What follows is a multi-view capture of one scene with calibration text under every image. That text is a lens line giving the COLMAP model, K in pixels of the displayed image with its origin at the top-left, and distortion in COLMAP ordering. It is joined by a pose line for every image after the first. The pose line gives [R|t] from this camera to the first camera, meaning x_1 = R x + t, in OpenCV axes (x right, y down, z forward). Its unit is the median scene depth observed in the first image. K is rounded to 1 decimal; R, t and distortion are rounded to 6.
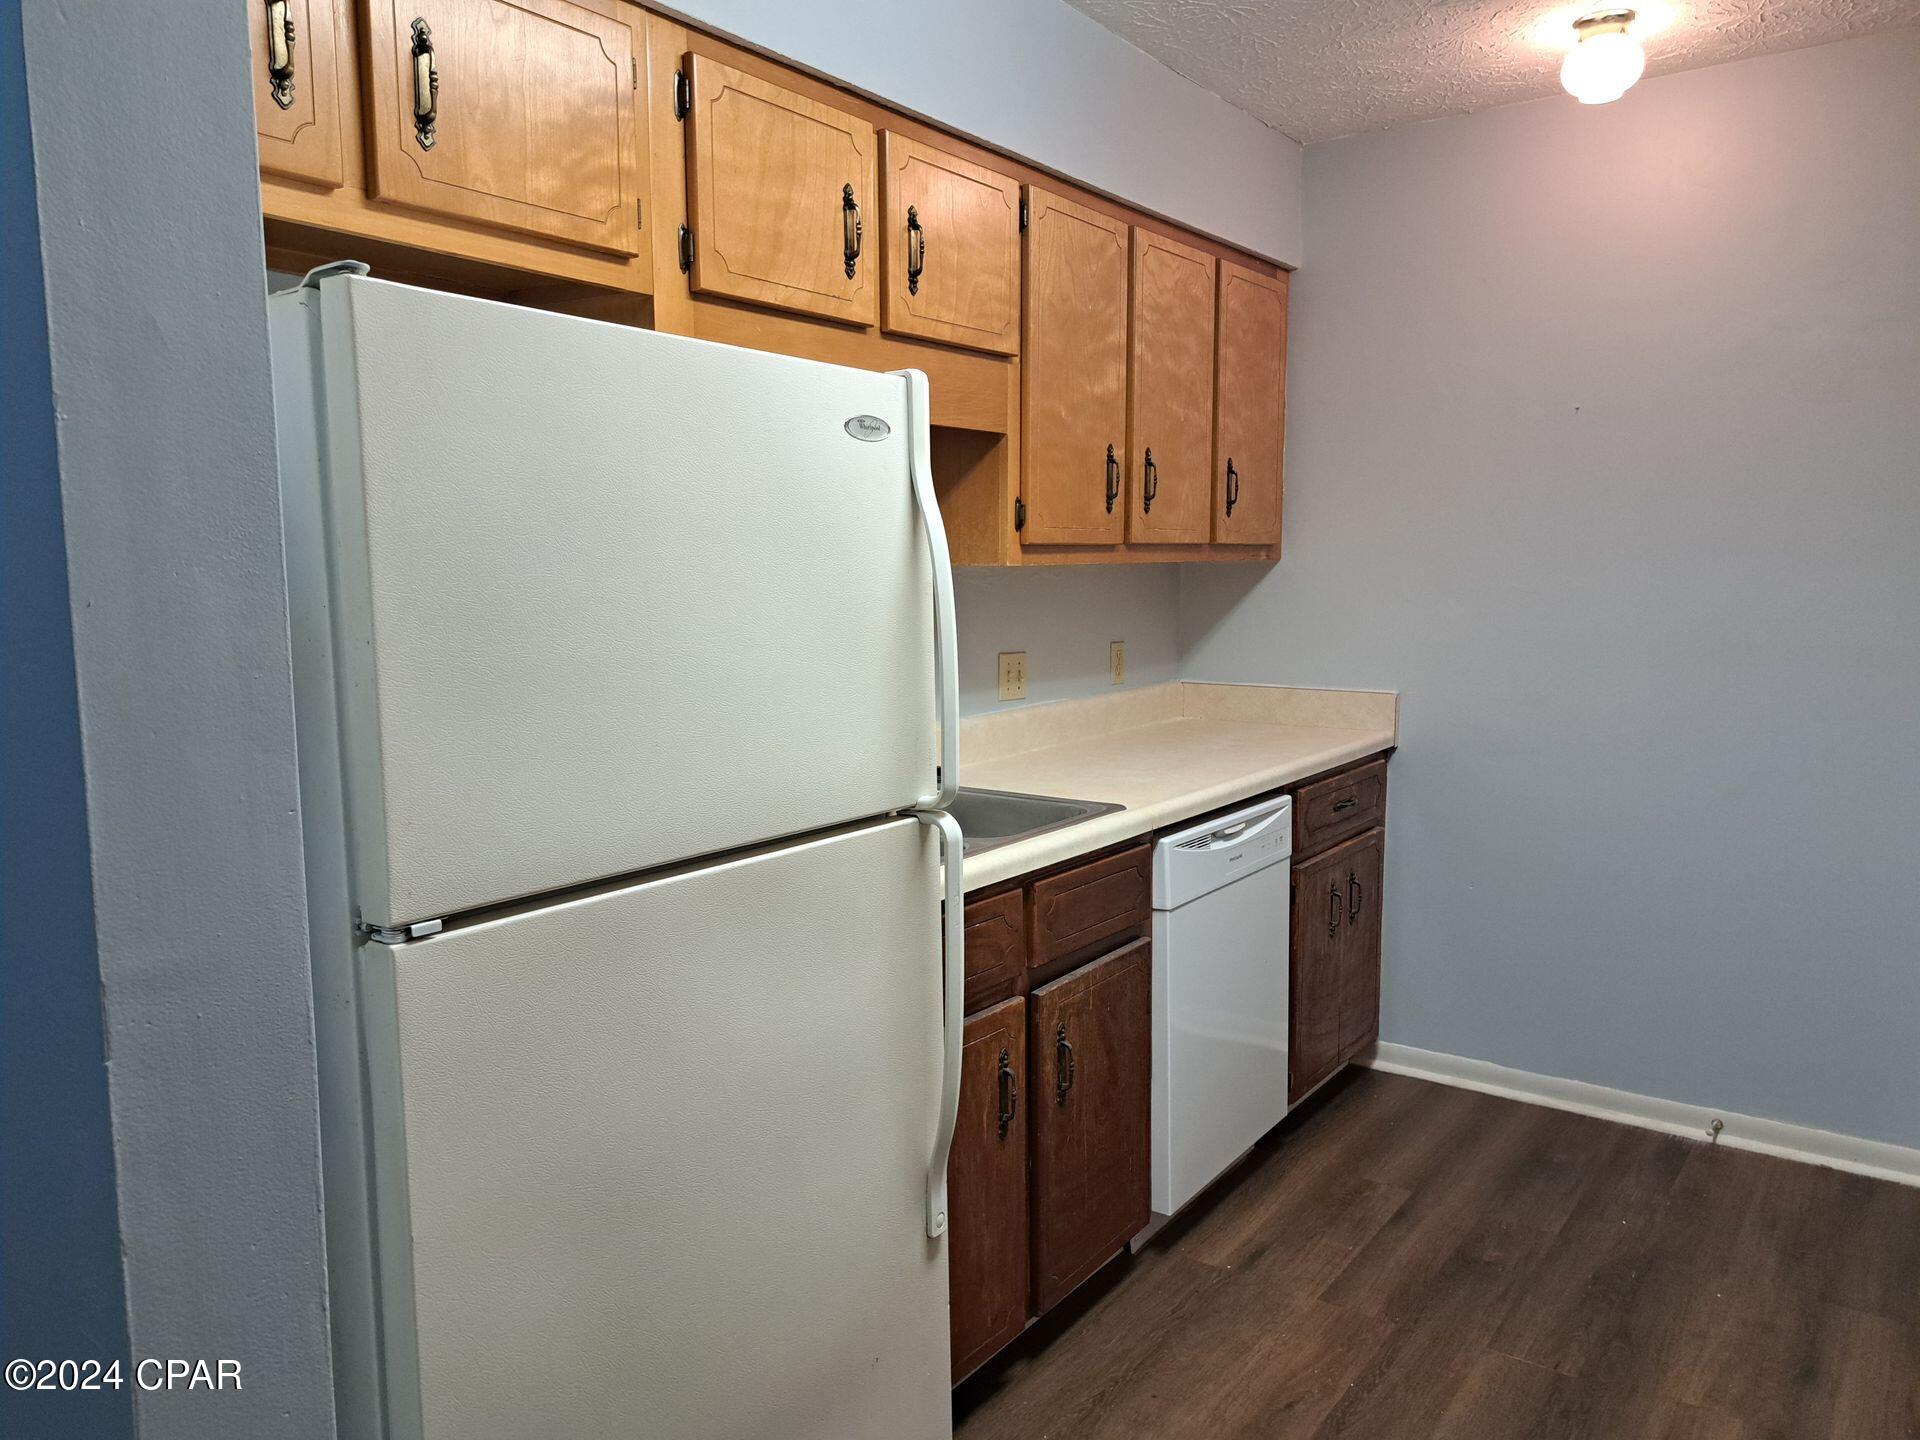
lens RADIAL K [[1339.3, 0, 960.0], [0, 1339.3, 720.0], [0, 0, 1]] dist [0.001387, 0.003051]
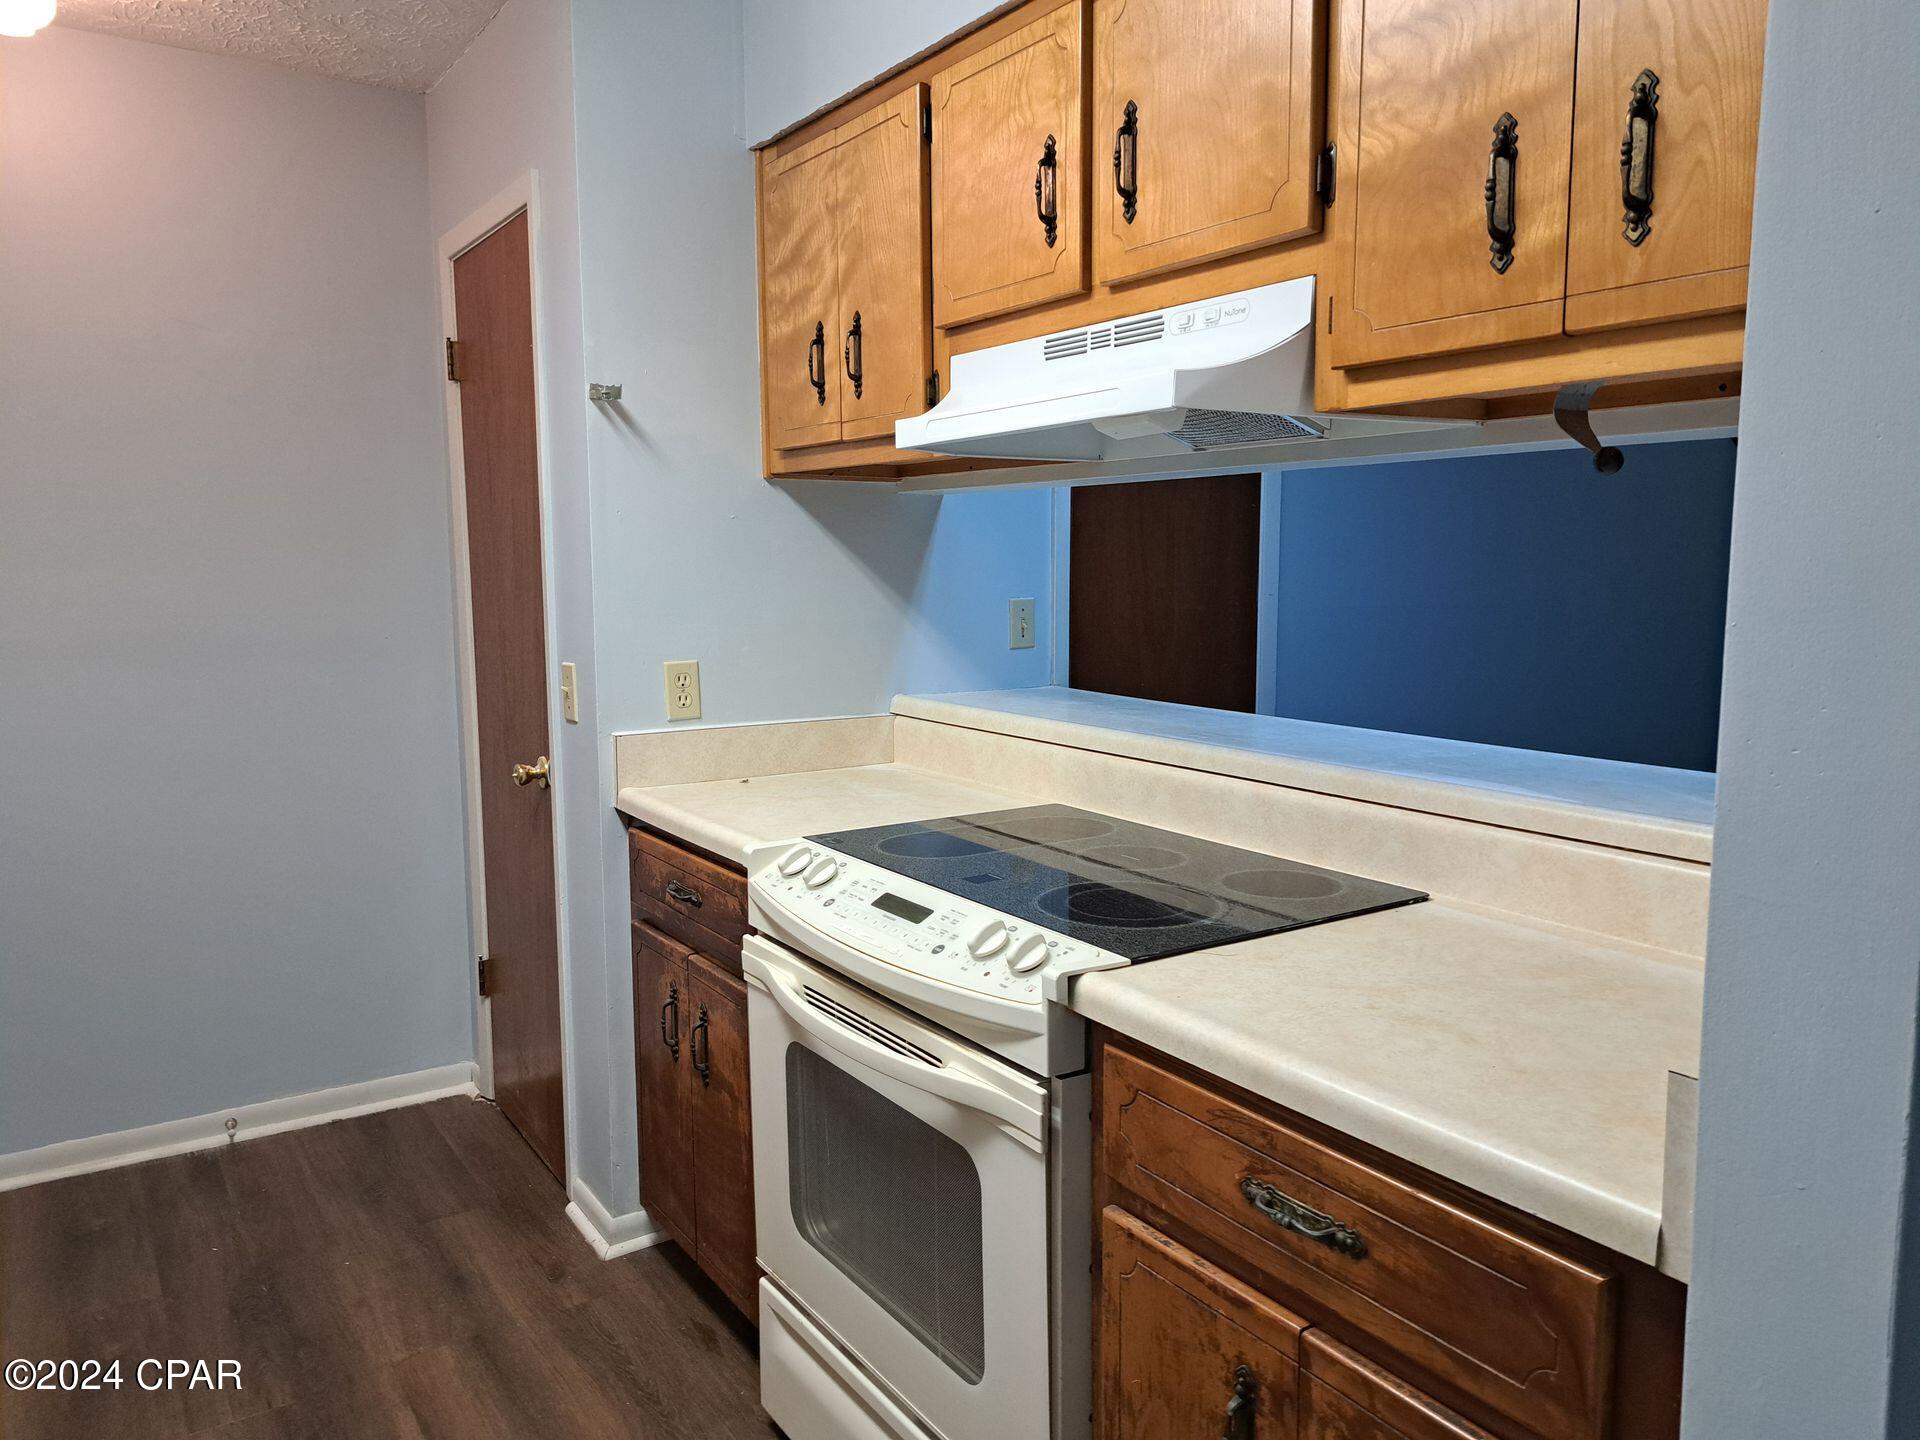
lens RADIAL K [[1365.6, 0, 960.0], [0, 1365.6, 720.0], [0, 0, 1]] dist [-0.001122, -0.000637]
pose [[0.336860, -0.099841, 0.936246, -0.191849], [0.101431, 0.992423, 0.069337, -0.012215], [-0.936075, 0.071607, 0.344435, 0.138630]]
